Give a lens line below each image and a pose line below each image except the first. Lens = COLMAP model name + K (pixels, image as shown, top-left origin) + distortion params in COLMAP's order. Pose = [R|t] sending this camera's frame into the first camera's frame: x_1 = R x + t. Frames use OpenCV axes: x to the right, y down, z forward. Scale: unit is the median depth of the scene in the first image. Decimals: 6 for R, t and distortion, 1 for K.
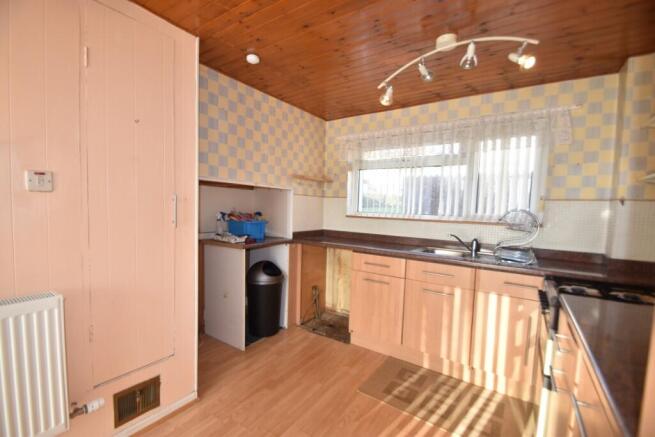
lens RADIAL K [[286.8, 0, 324.6], [0, 286.8, 225.0], [0, 0, 1]] dist [0.015868, -0.021104]
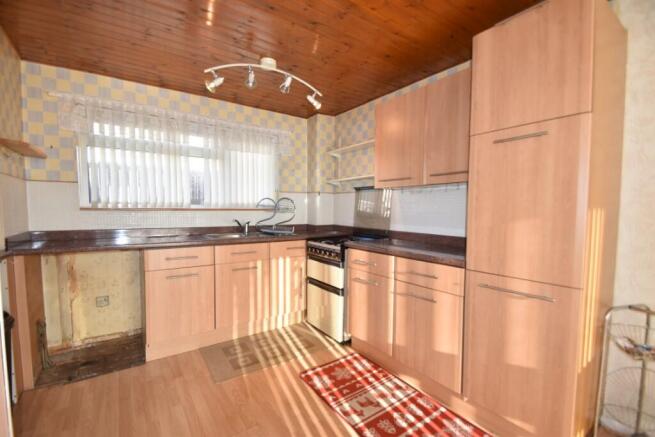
lens RADIAL K [[286.8, 0, 324.6], [0, 286.8, 225.0], [0, 0, 1]] dist [0.015868, -0.021104]
pose [[0.354018, -0.082406, 0.931601, -0.576110], [0.062085, 0.995984, 0.064508, 0.001804], [-0.933176, 0.035002, 0.357713, 0.273692]]
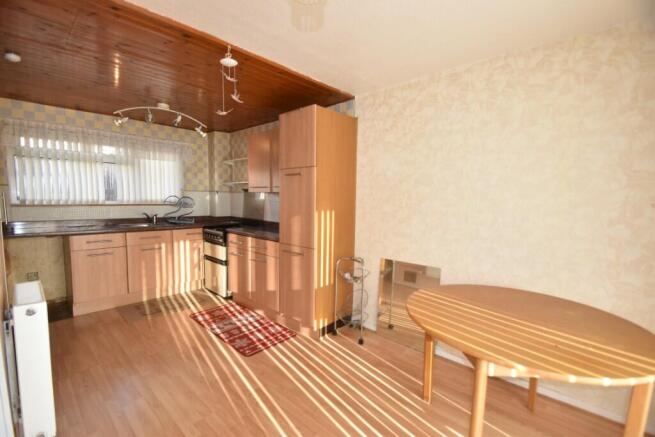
lens RADIAL K [[286.8, 0, 324.6], [0, 286.8, 225.0], [0, 0, 1]] dist [0.015868, -0.021104]
pose [[0.149924, -0.121090, 0.981254, -1.037973], [0.046679, 0.992232, 0.115313, -0.040196], [-0.987595, 0.028516, 0.154412, -0.212766]]
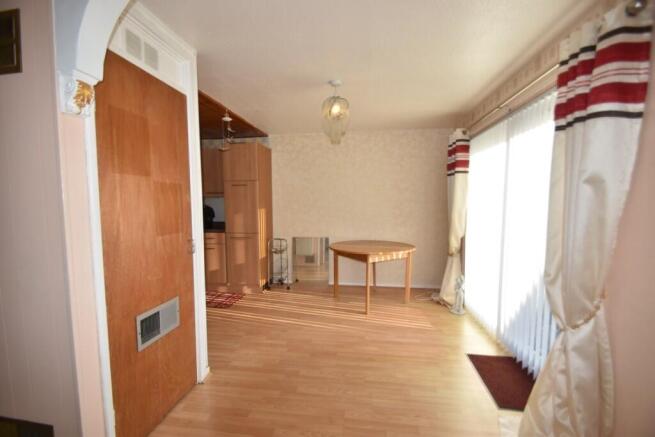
lens RADIAL K [[286.8, 0, 324.6], [0, 286.8, 225.0], [0, 0, 1]] dist [0.015868, -0.021104]
pose [[-0.436764, -0.101511, 0.893830, -1.717443], [0.041022, 0.990332, 0.132515, -0.088070], [-0.898640, 0.094544, -0.428377, 0.417080]]
